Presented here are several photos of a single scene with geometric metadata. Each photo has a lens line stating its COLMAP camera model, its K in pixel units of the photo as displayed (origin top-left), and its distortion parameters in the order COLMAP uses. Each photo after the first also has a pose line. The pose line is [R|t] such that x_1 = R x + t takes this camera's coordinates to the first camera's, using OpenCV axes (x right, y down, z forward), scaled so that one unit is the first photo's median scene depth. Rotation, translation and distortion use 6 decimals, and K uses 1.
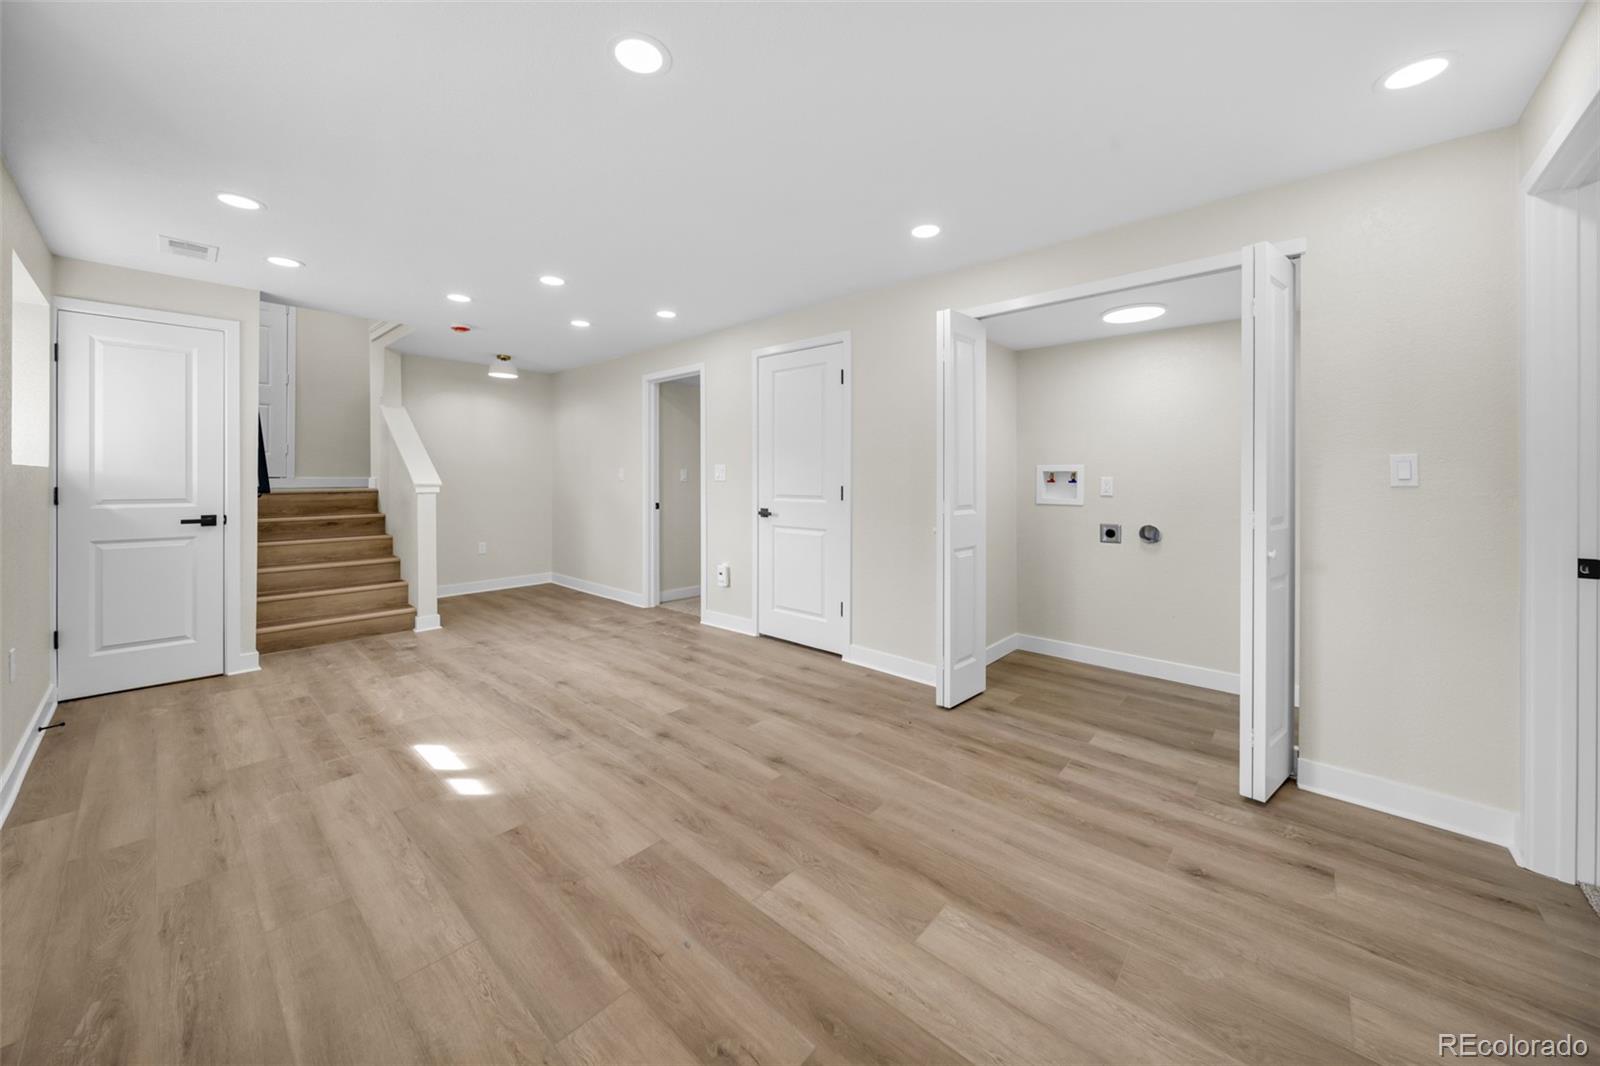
lens RADIAL K [[576.4, 0, 800.5], [0, 576.4, 482.0], [0, 0, 1]] dist [-0.001831, -0.000283]
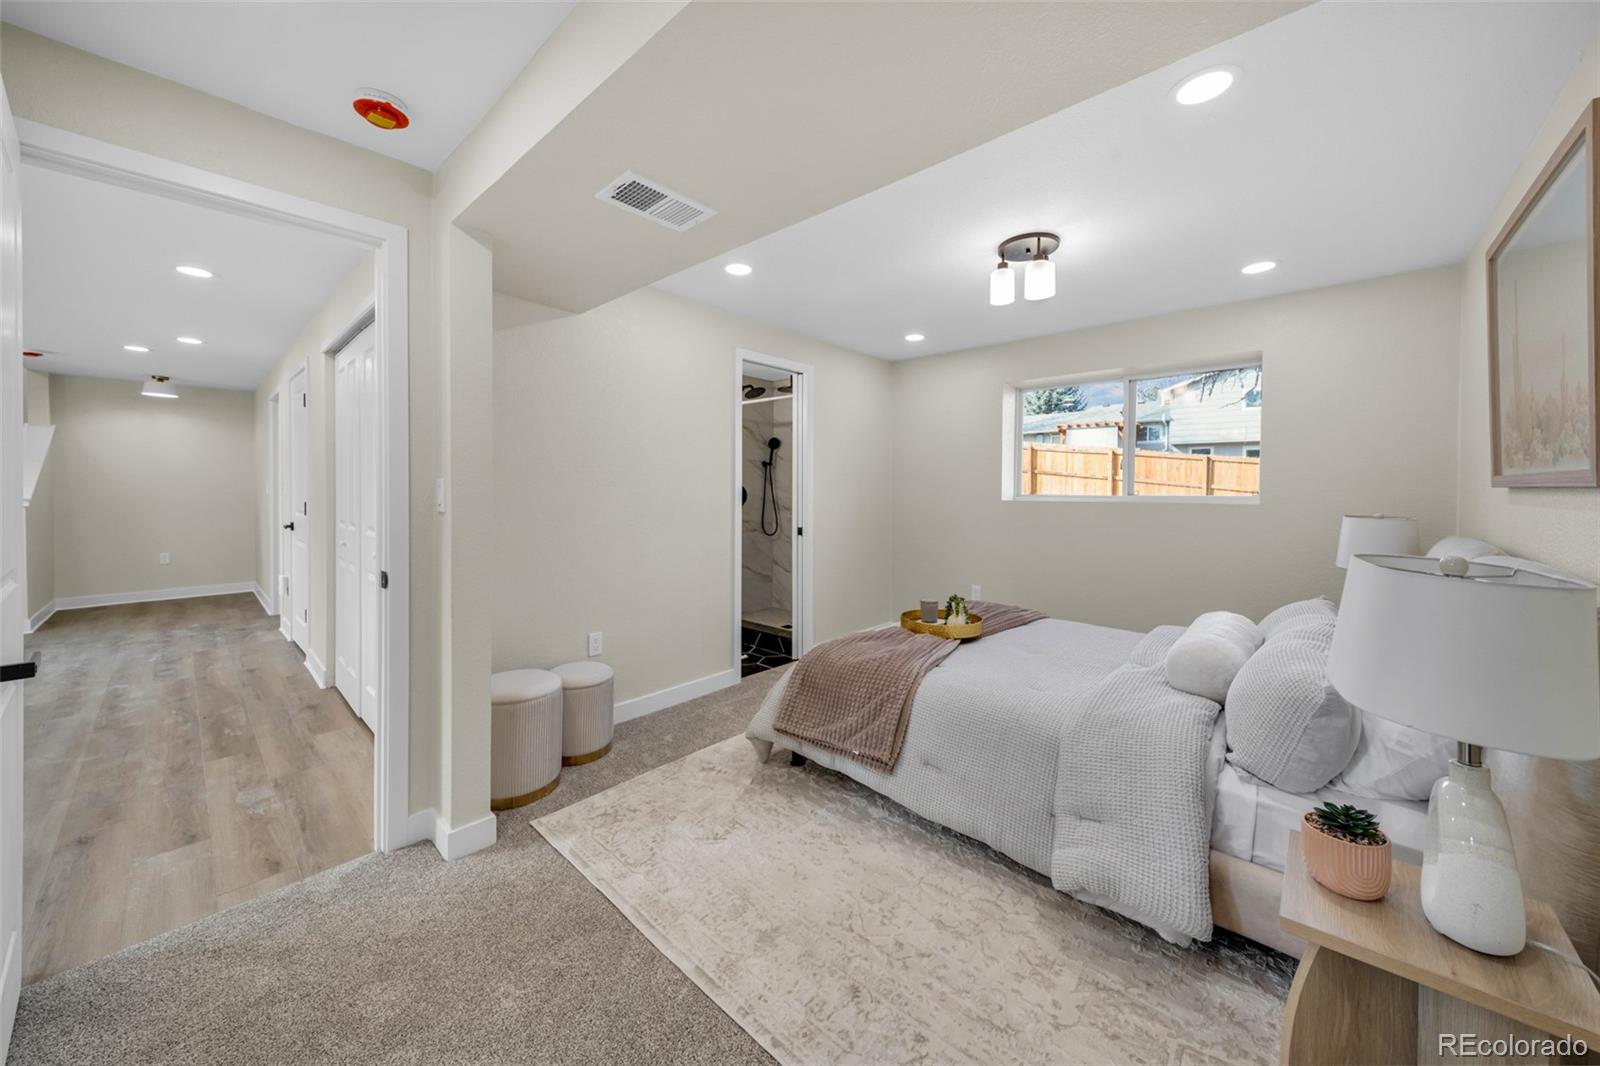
lens RADIAL K [[576.4, 0, 800.5], [0, 576.4, 482.0], [0, 0, 1]] dist [-0.001831, -0.000283]
pose [[0.999946, -0.008010, -0.006635, 1.476590], [0.007876, 0.999771, -0.019898, 0.007197], [0.006793, 0.019845, 0.999780, -0.086560]]
